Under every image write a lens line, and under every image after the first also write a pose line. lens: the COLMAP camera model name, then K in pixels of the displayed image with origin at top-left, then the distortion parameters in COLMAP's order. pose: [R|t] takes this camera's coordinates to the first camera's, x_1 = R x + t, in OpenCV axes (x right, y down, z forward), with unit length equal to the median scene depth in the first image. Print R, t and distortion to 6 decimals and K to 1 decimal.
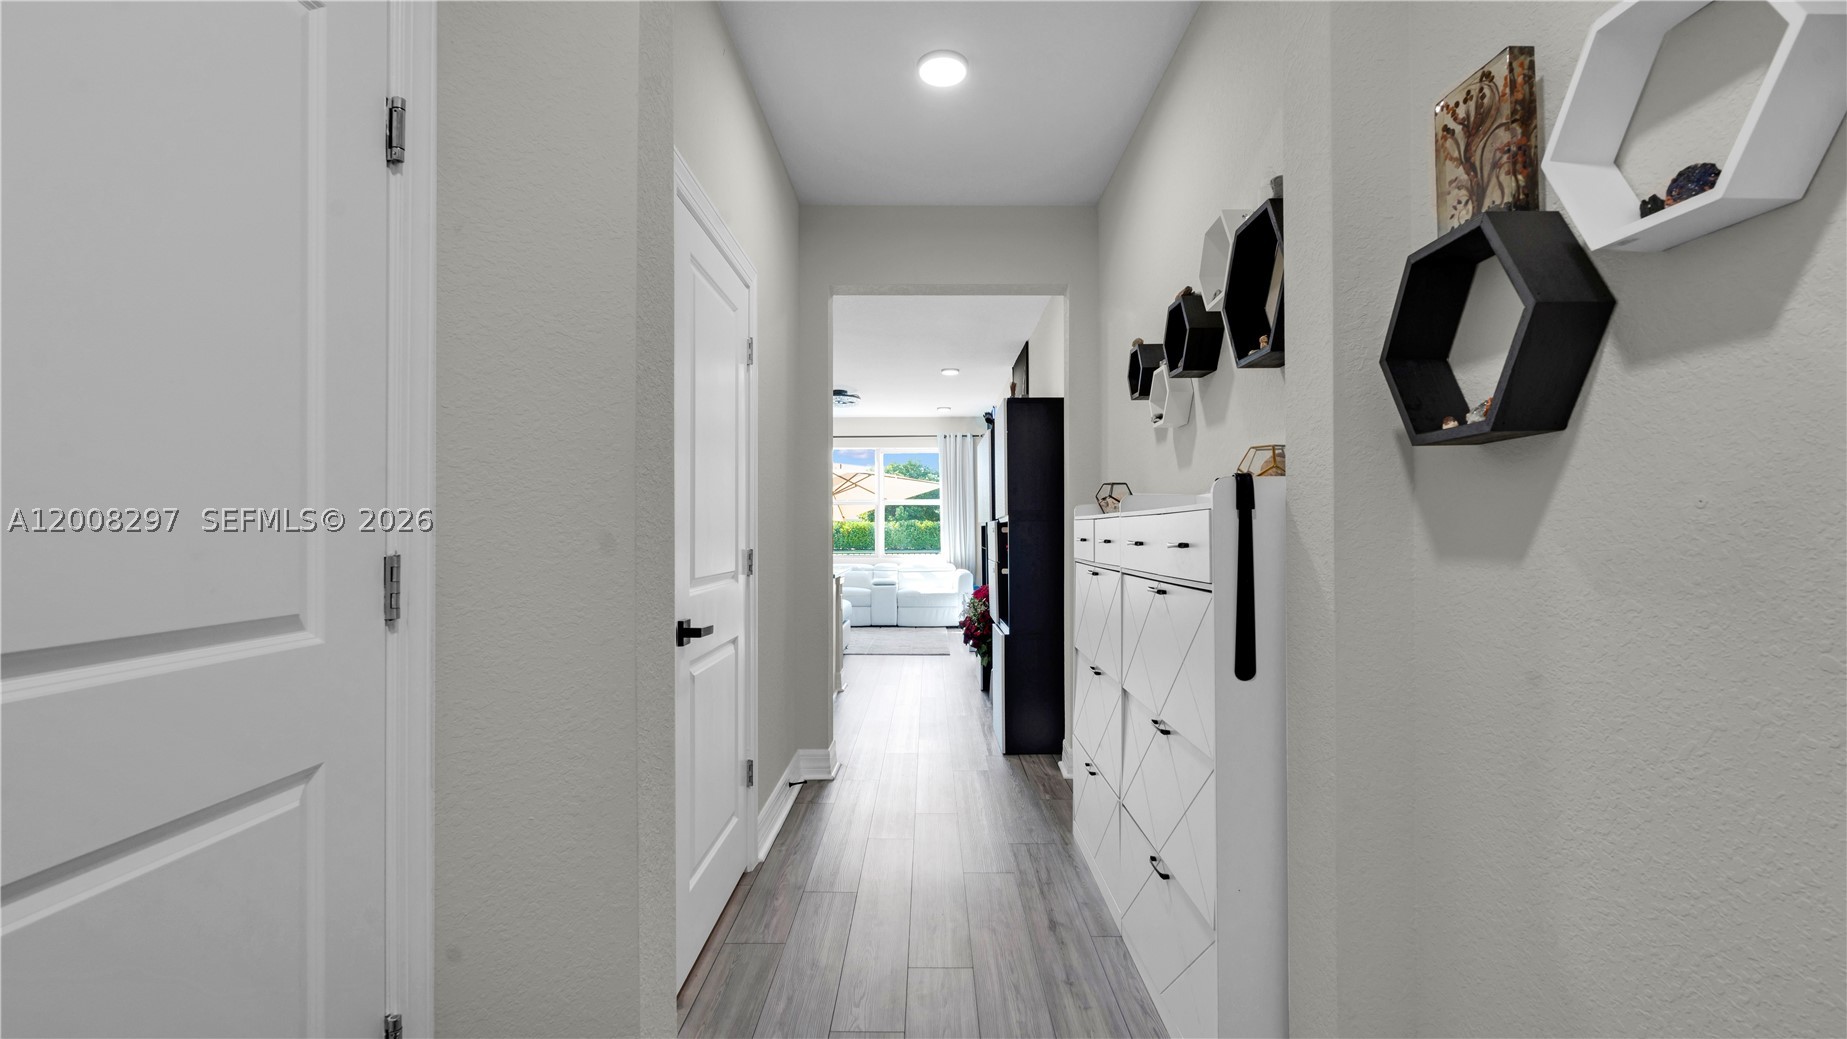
lens RADIAL K [[809.6, 0, 923.5], [0, 809.6, 519.5], [0, 0, 1]] dist [-0.002074, -0.000344]
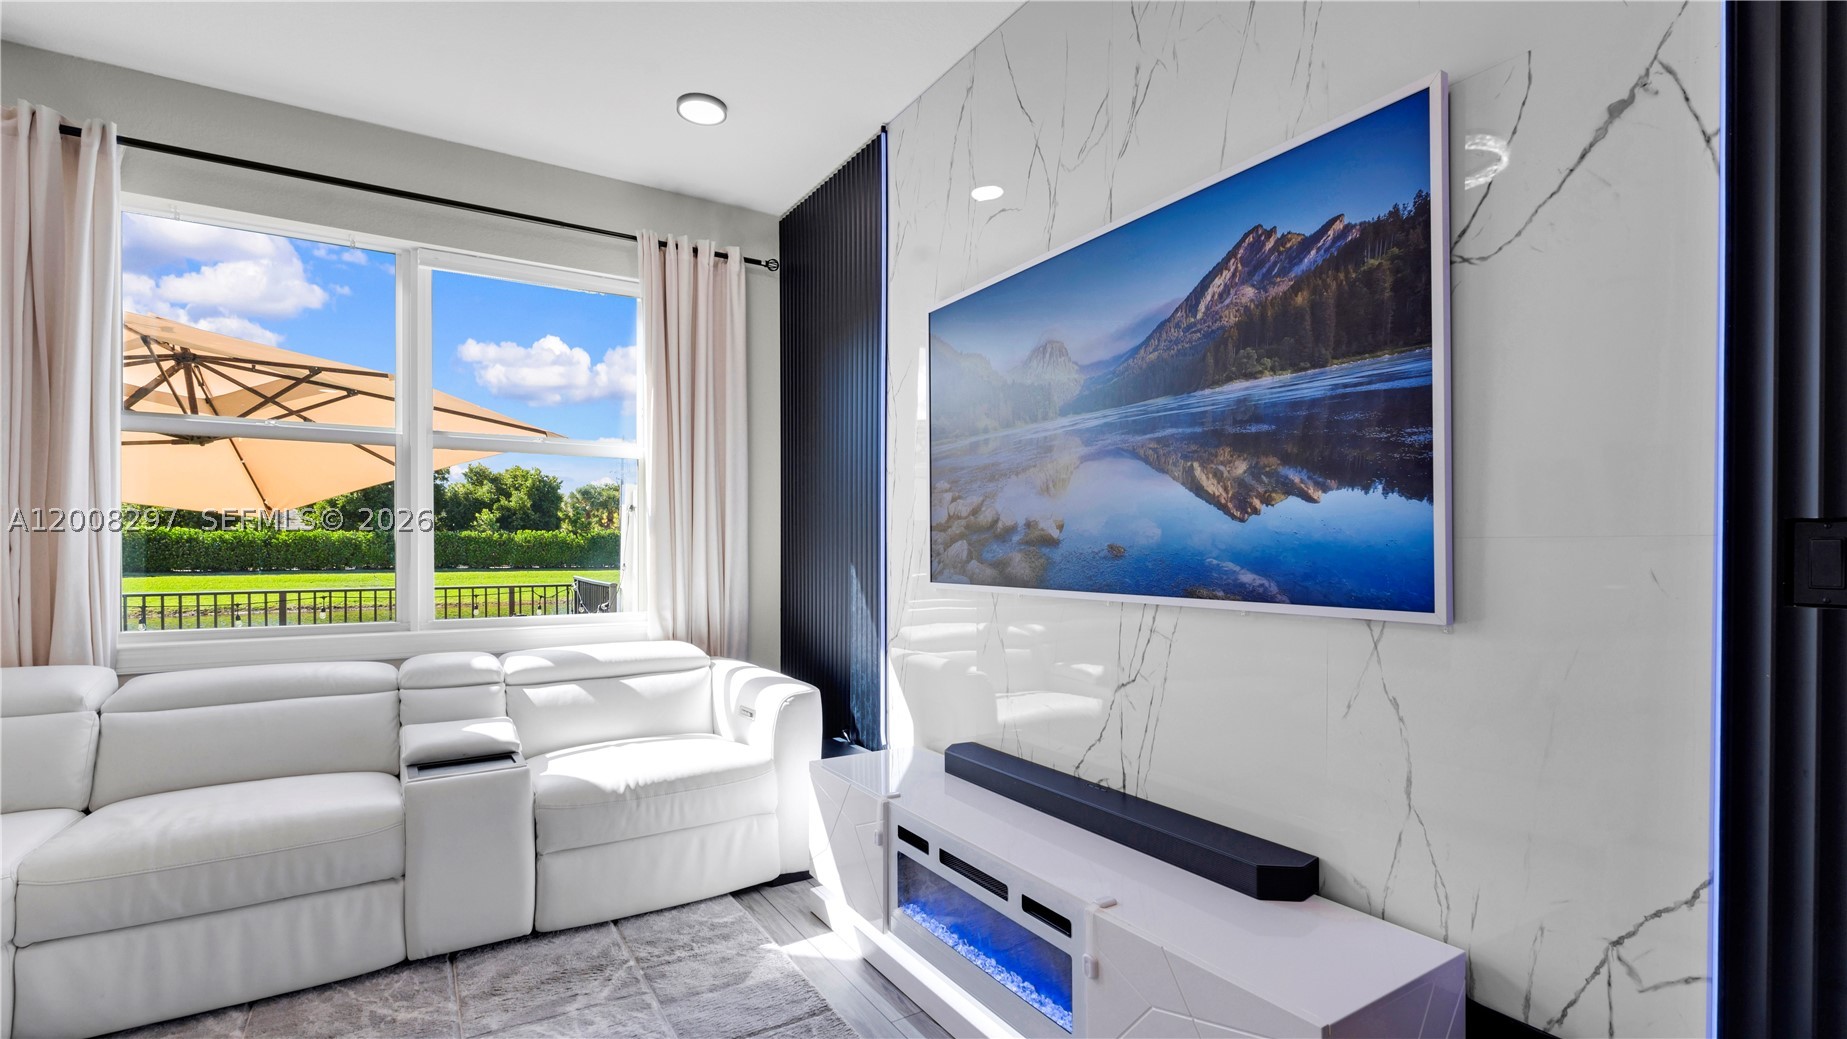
lens RADIAL K [[822.5, 0, 927.1], [0, 822.5, 549.7], [0, 0, 1]] dist [-0.000856, 0.000033]
pose [[0.841925, 0.004517, 0.539576, -0.060343], [-0.027130, 0.999055, 0.033967, 0.004280], [-0.538912, -0.043237, 0.841252, 0.664779]]
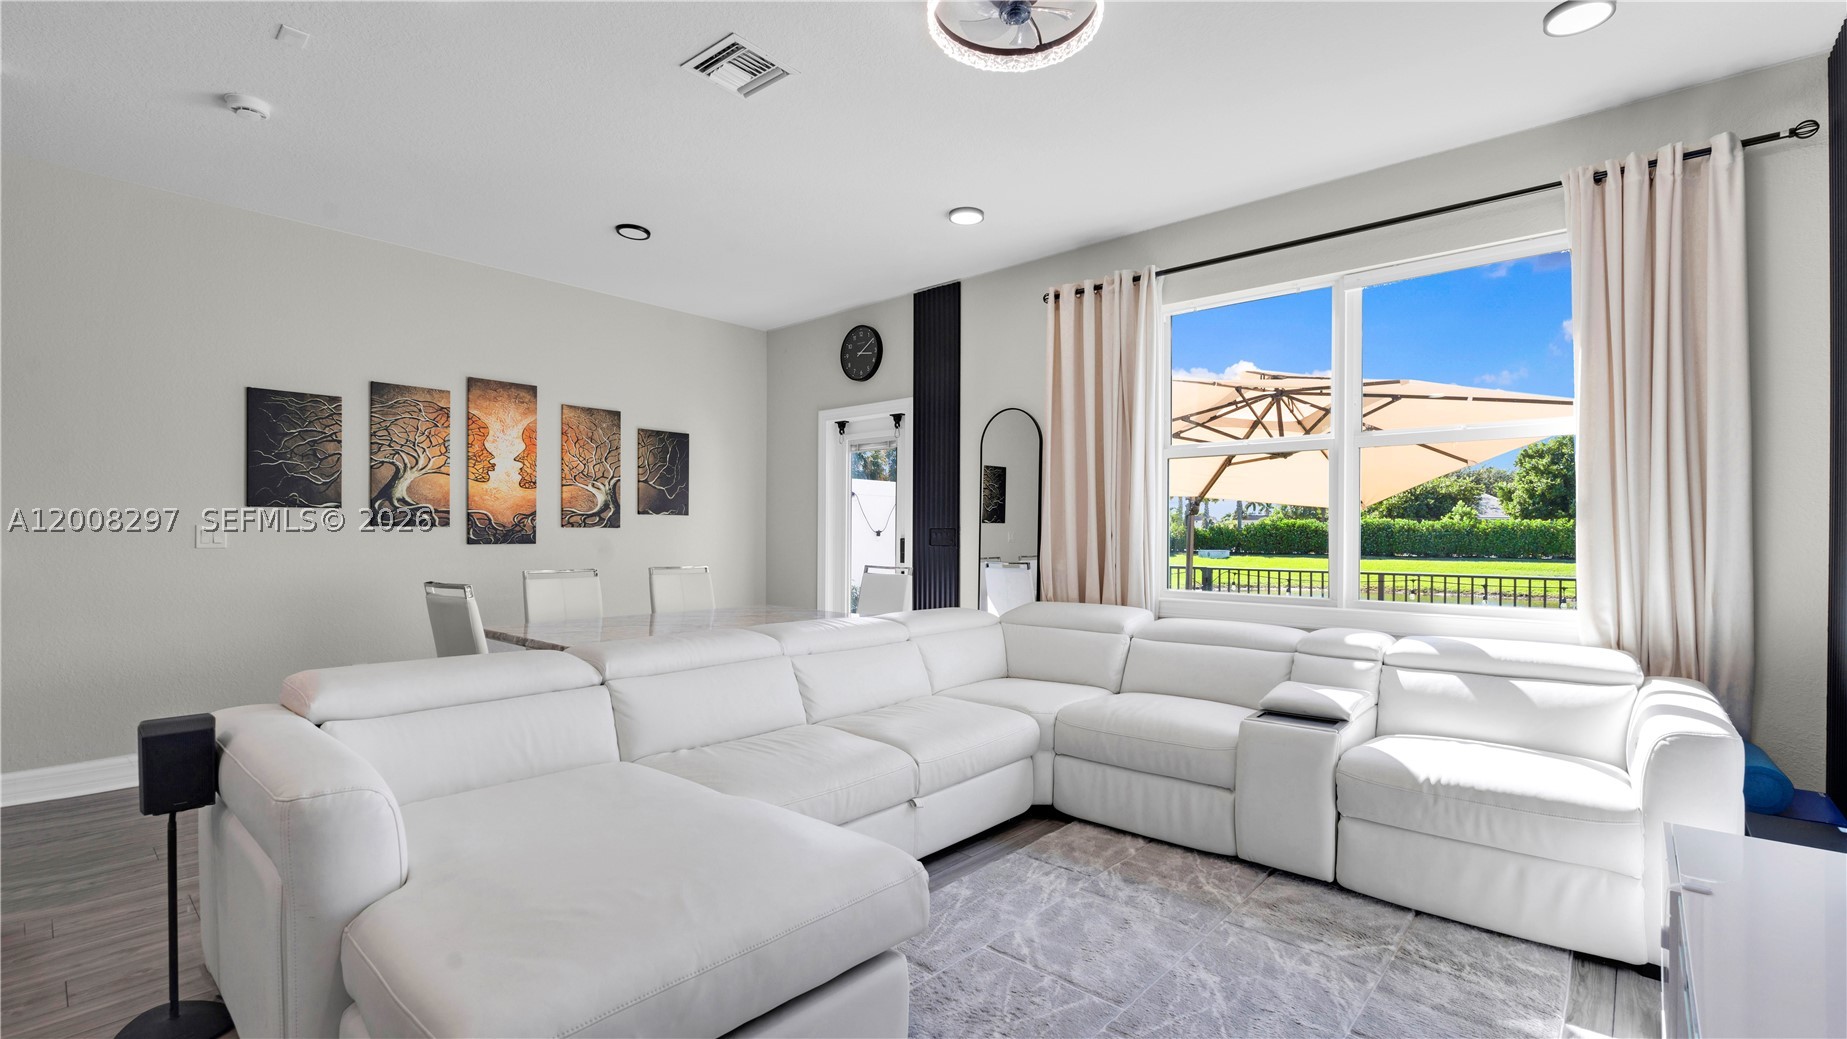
lens RADIAL K [[812.9, 0, 926.2], [0, 812.9, 535.4], [0, 0, 1]] dist [-0.003476, -0.000297]
pose [[0.754237, 0.010598, -0.656517, 0.036126], [0.018078, 0.999156, 0.036897, 0.002935], [0.656354, -0.039698, 0.753408, 0.645439]]
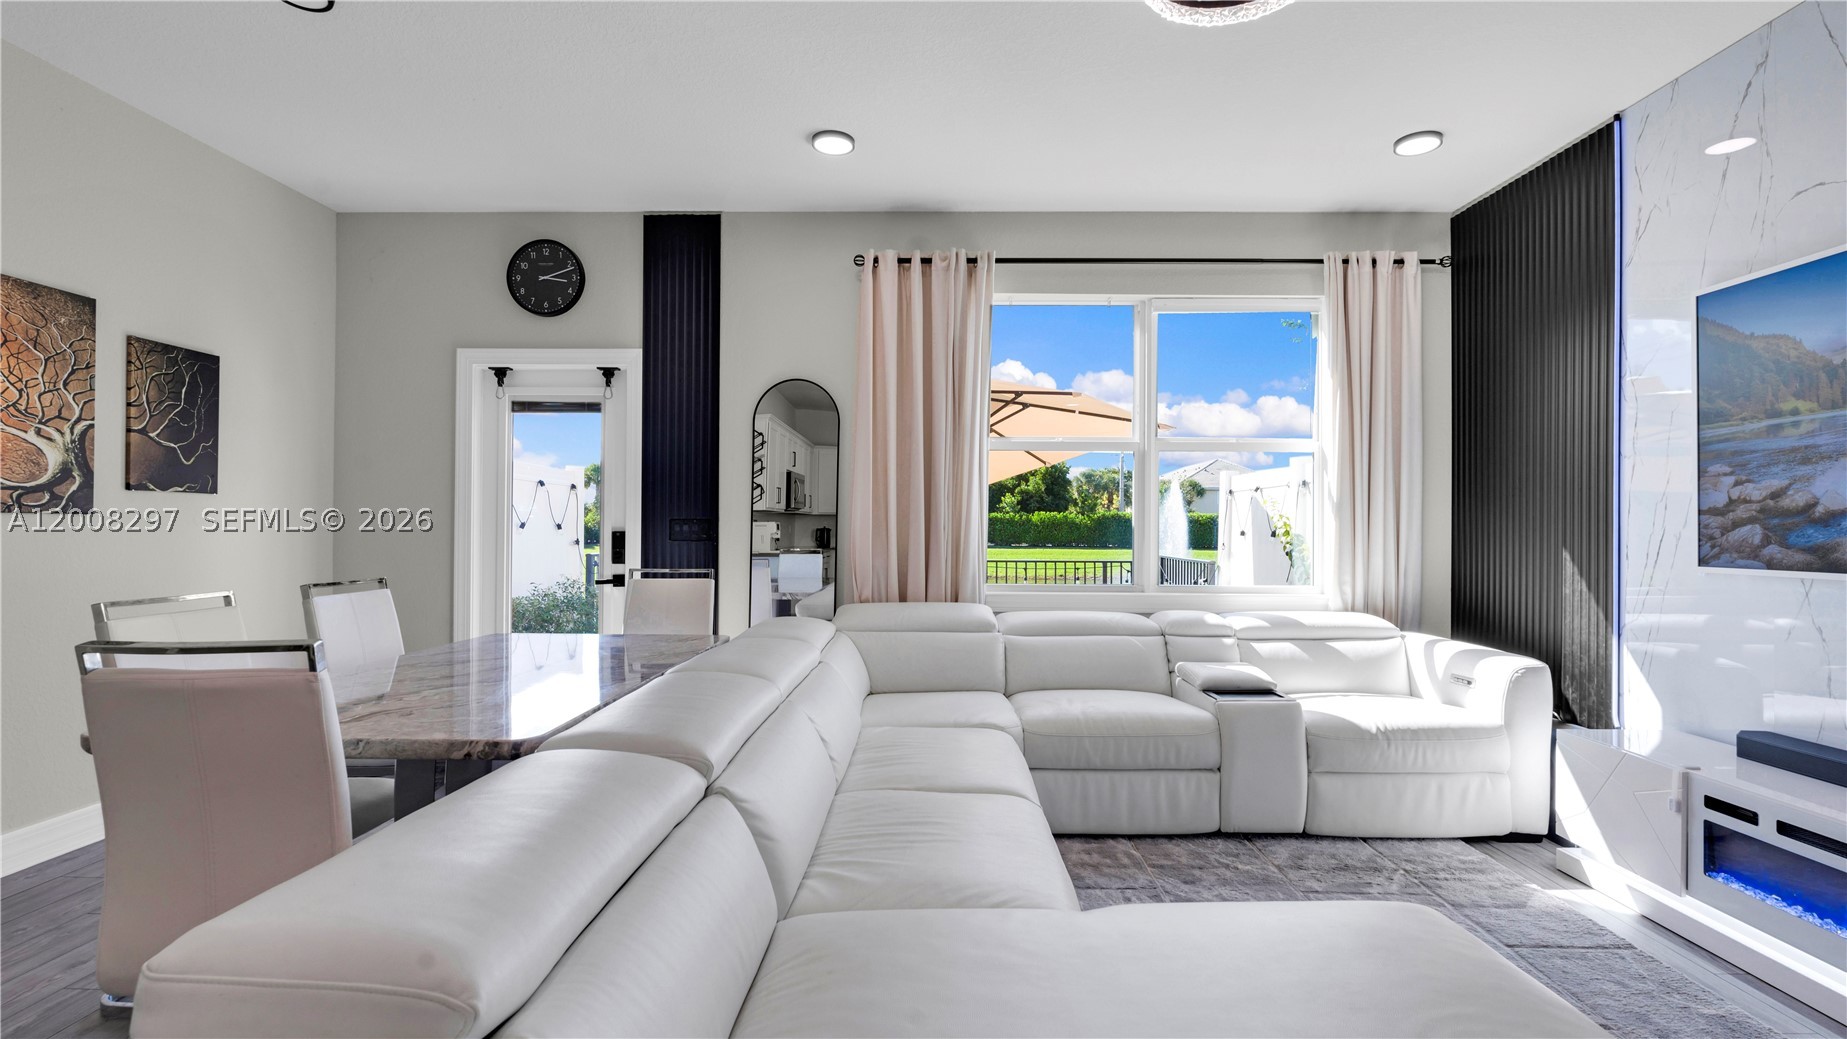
lens RADIAL K [[829.8, 0, 929.3], [0, 829.8, 523.3], [0, 0, 1]] dist [-0.004069, -0.000195]
pose [[0.999933, 0.011557, -0.001000, -0.158660], [-0.011513, 0.999255, 0.036824, 0.003046], [0.001425, -0.036810, 0.999321, 0.624173]]
